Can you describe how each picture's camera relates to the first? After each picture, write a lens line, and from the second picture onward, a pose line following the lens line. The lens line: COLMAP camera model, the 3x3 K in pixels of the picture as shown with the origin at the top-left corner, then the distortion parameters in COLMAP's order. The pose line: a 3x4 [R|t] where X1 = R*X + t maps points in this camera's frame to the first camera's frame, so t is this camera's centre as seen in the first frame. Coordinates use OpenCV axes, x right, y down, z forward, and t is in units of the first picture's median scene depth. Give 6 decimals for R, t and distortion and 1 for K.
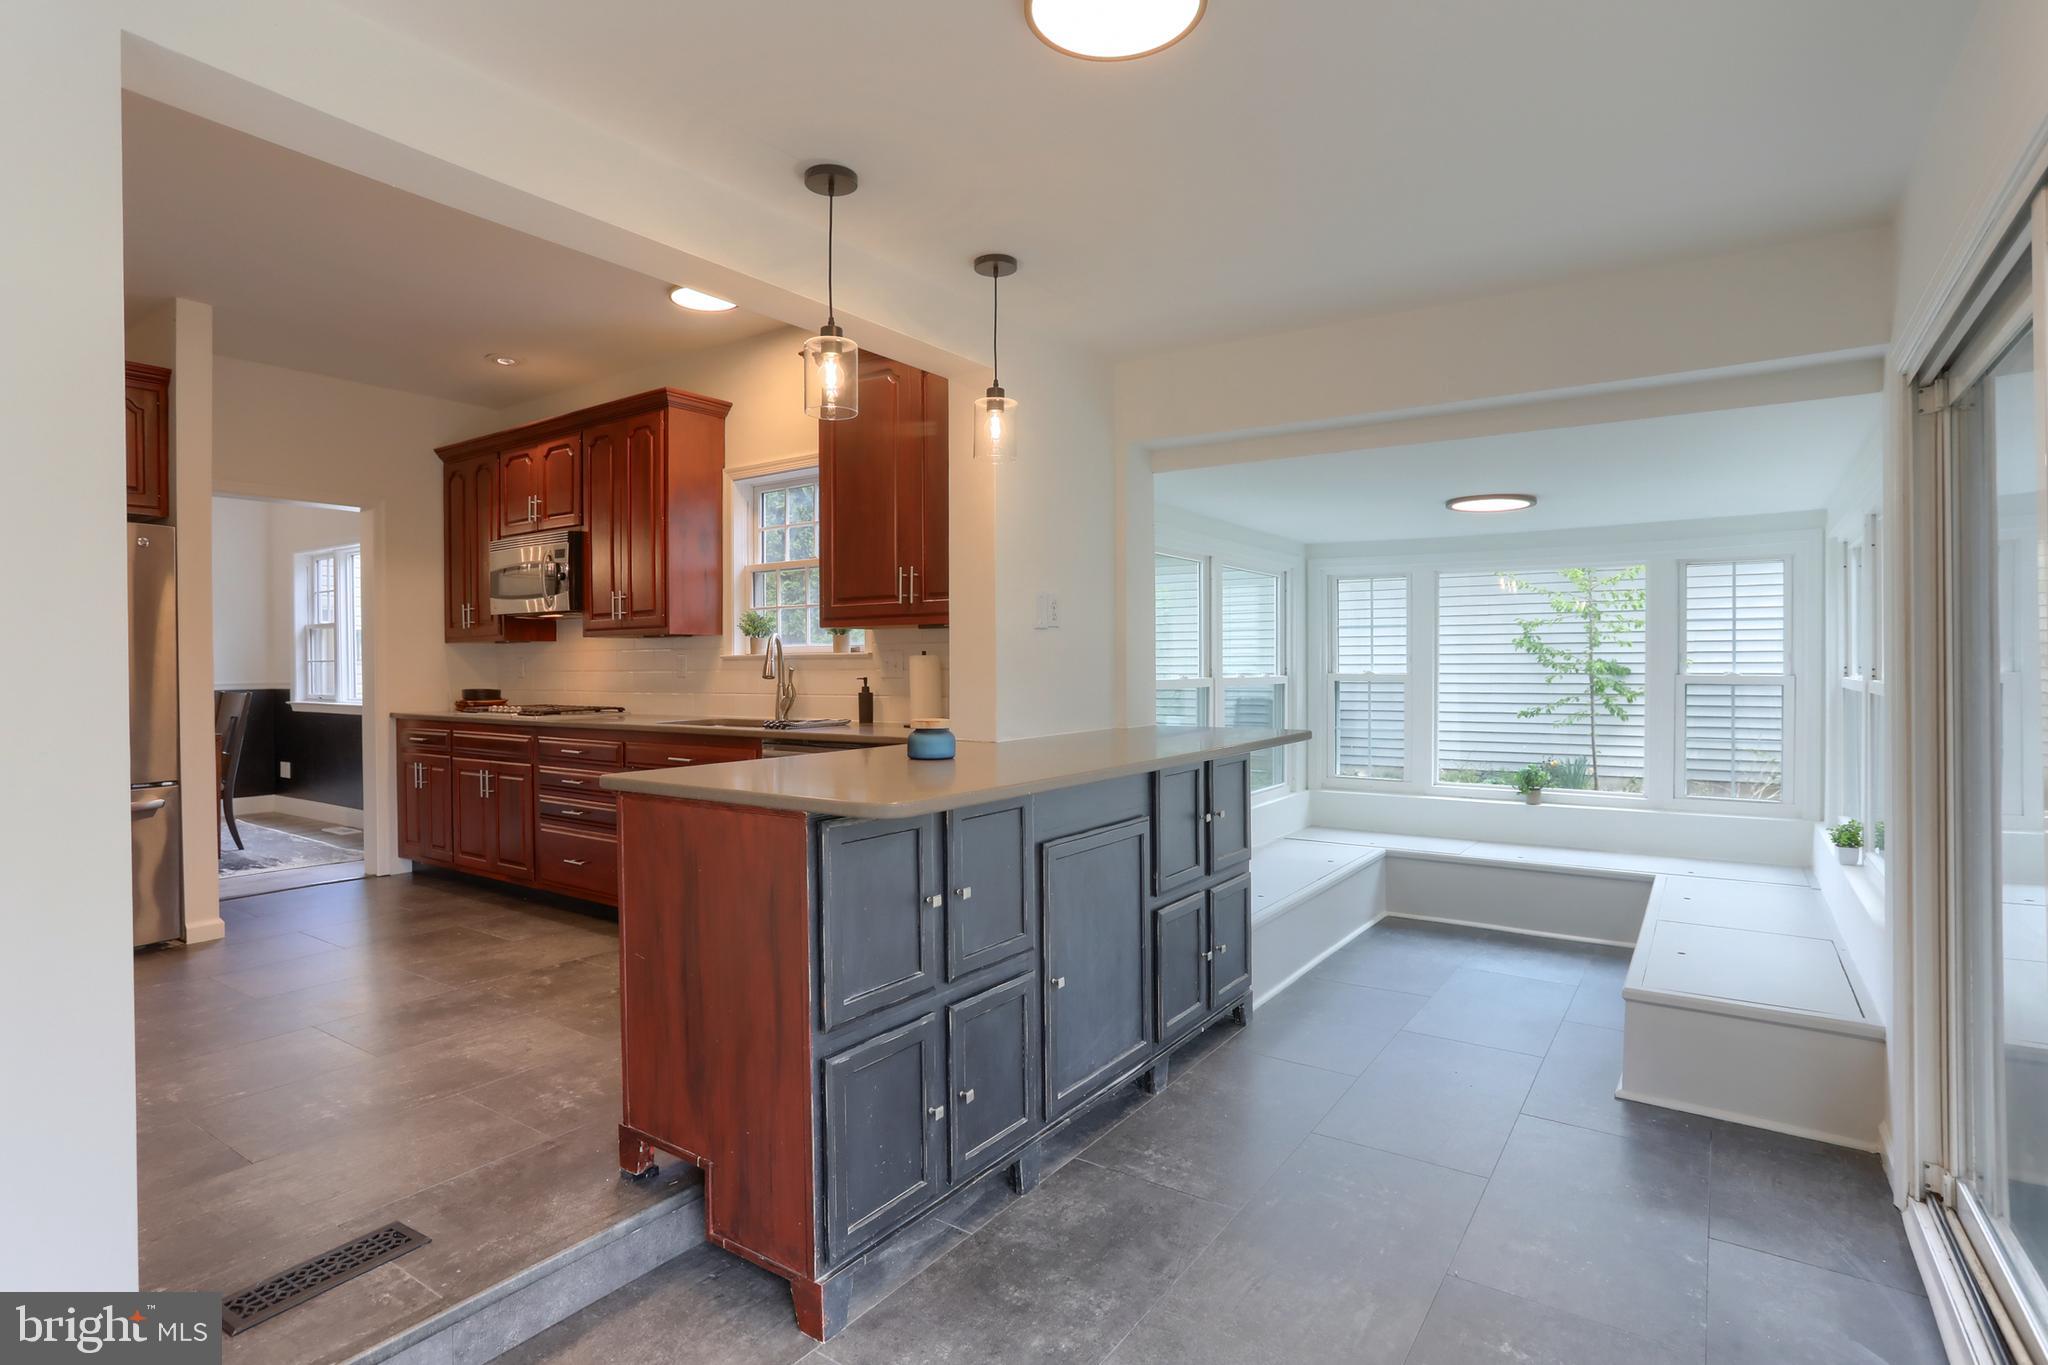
lens RADIAL K [[1019.5, 0, 1033.0], [0, 1019.5, 671.5], [0, 0, 1]] dist [-0.051241, 0.027803]
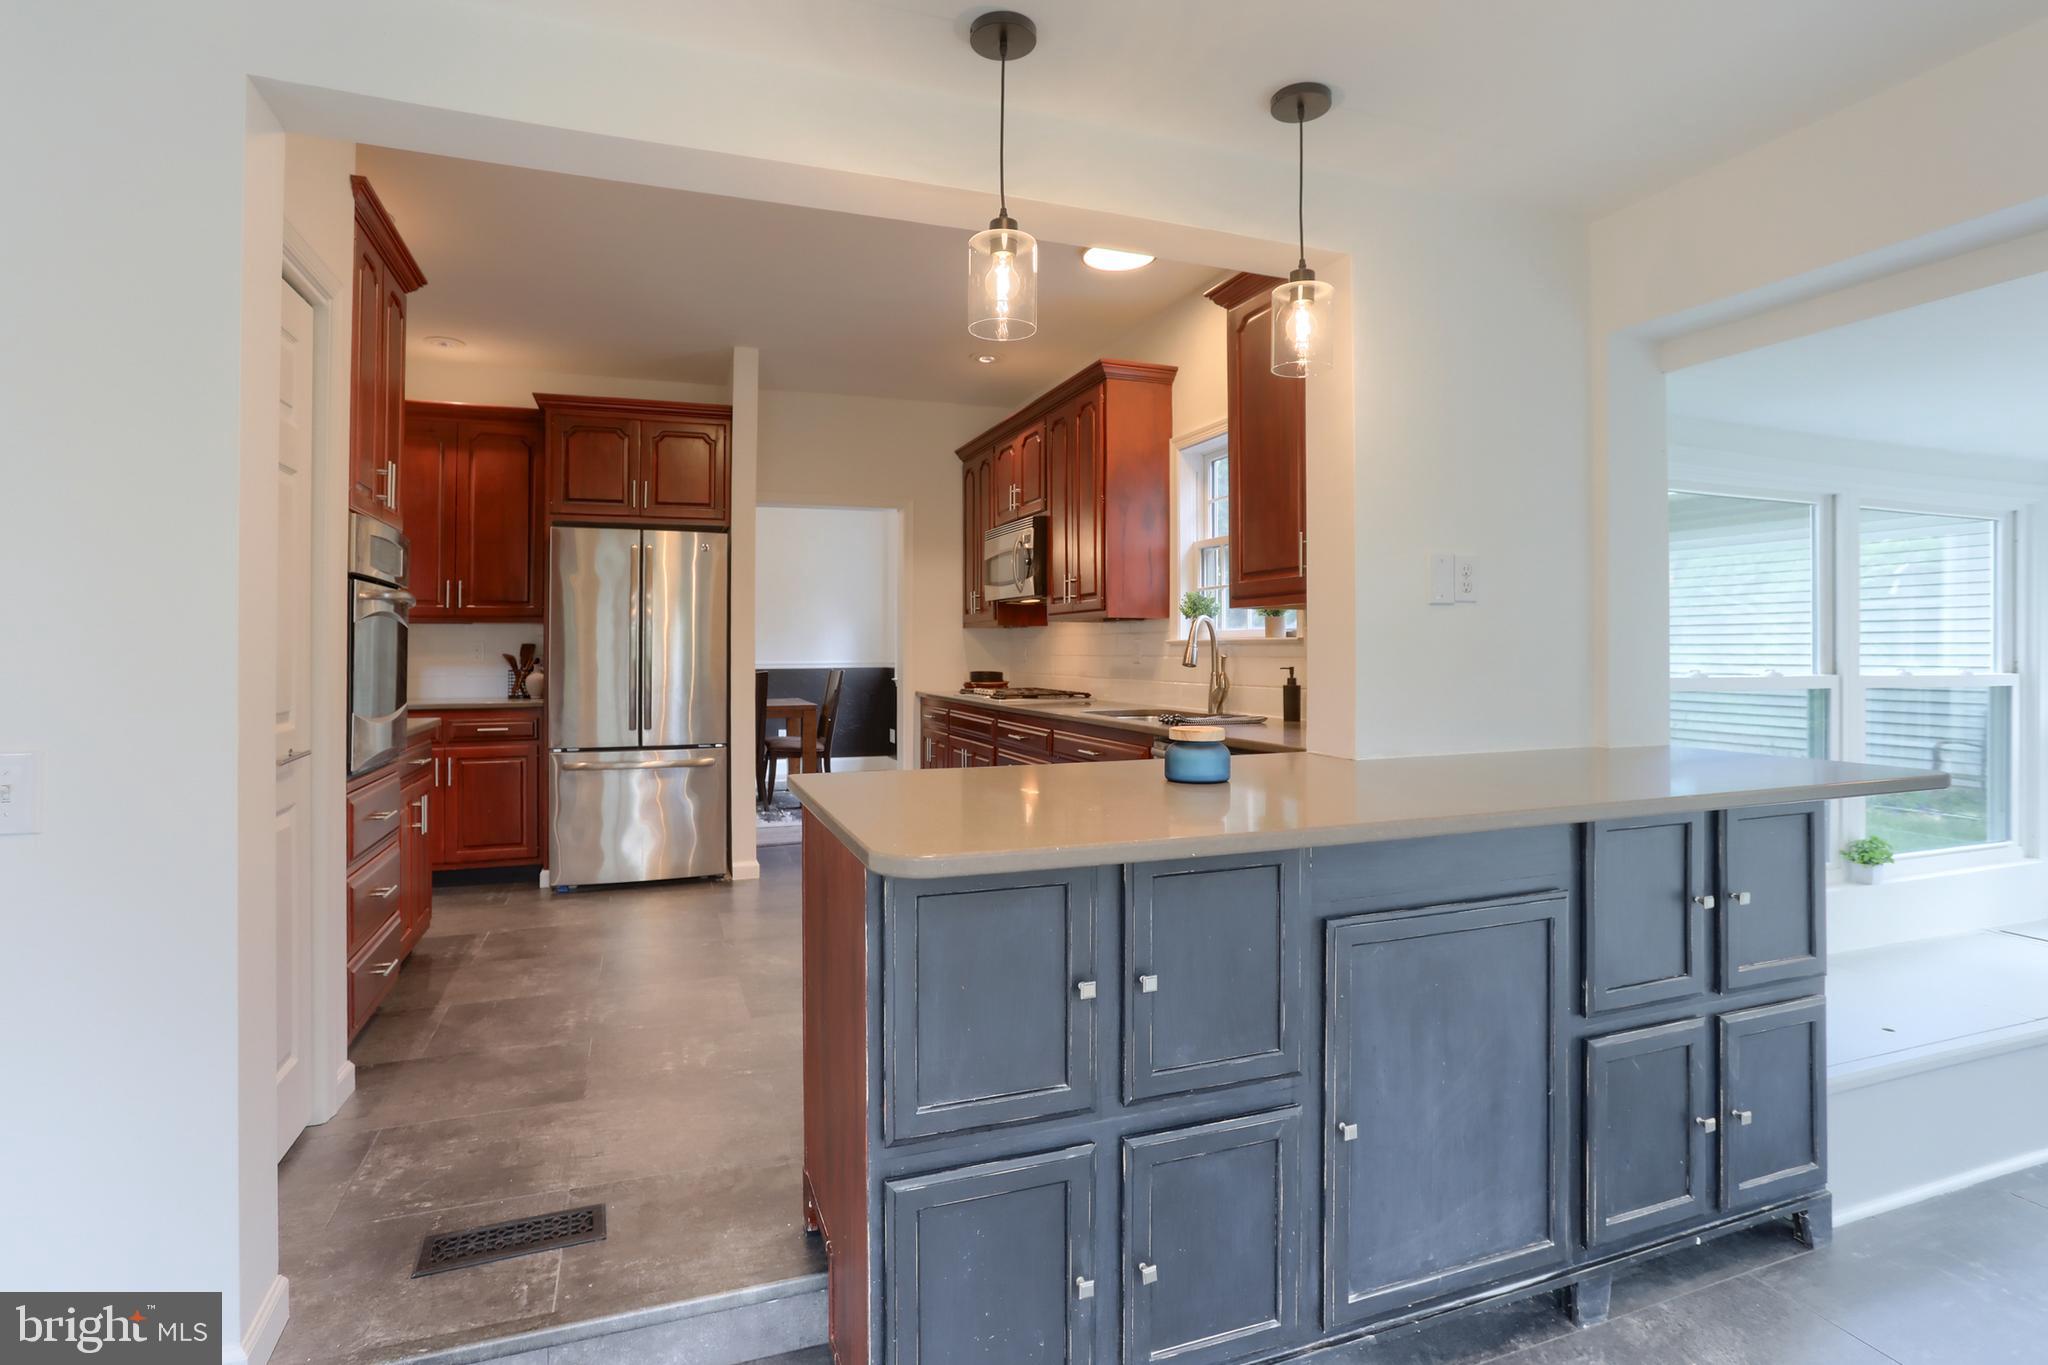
lens RADIAL K [[1009.1, 0, 1028.8], [0, 1009.1, 644.1], [0, 0, 1]] dist [-0.053075, 0.026631]
pose [[0.819093, 0.002695, -0.573654, 0.126294], [-0.008909, 0.999928, -0.008023, -0.004174], [0.573591, 0.011682, 0.819058, 0.187426]]
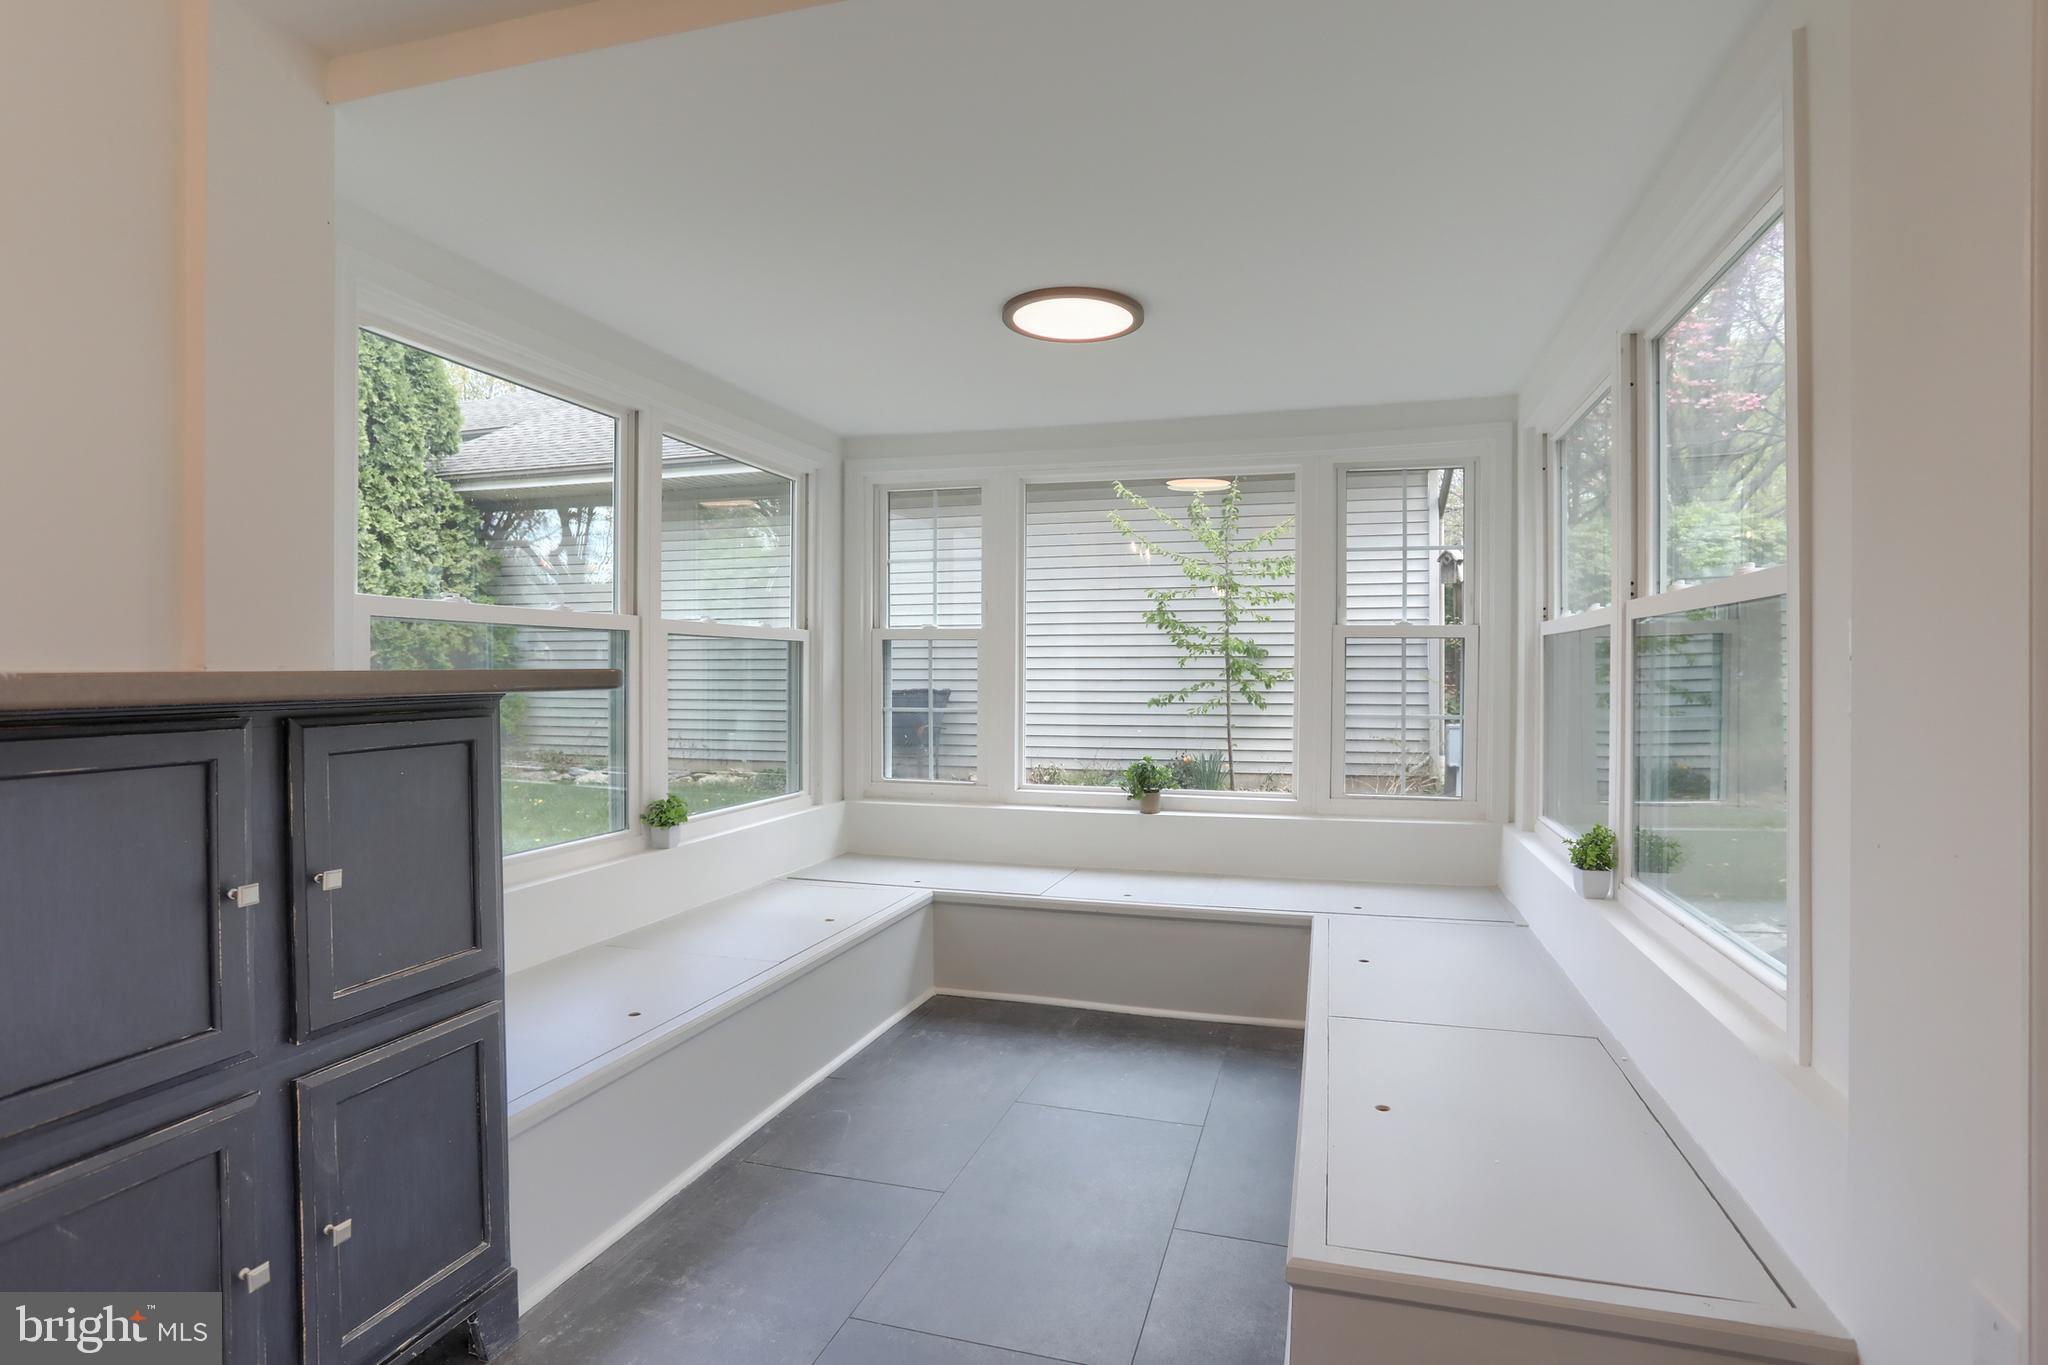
lens RADIAL K [[1048.7, 0, 1029.4], [0, 1048.7, 683.5], [0, 0, 1]] dist [-0.064022, 0.041644]
pose [[0.949732, 0.002123, 0.313056, 0.227856], [-0.003474, 0.999987, 0.003757, 0.047681], [-0.313043, -0.004656, 0.949727, 0.405742]]
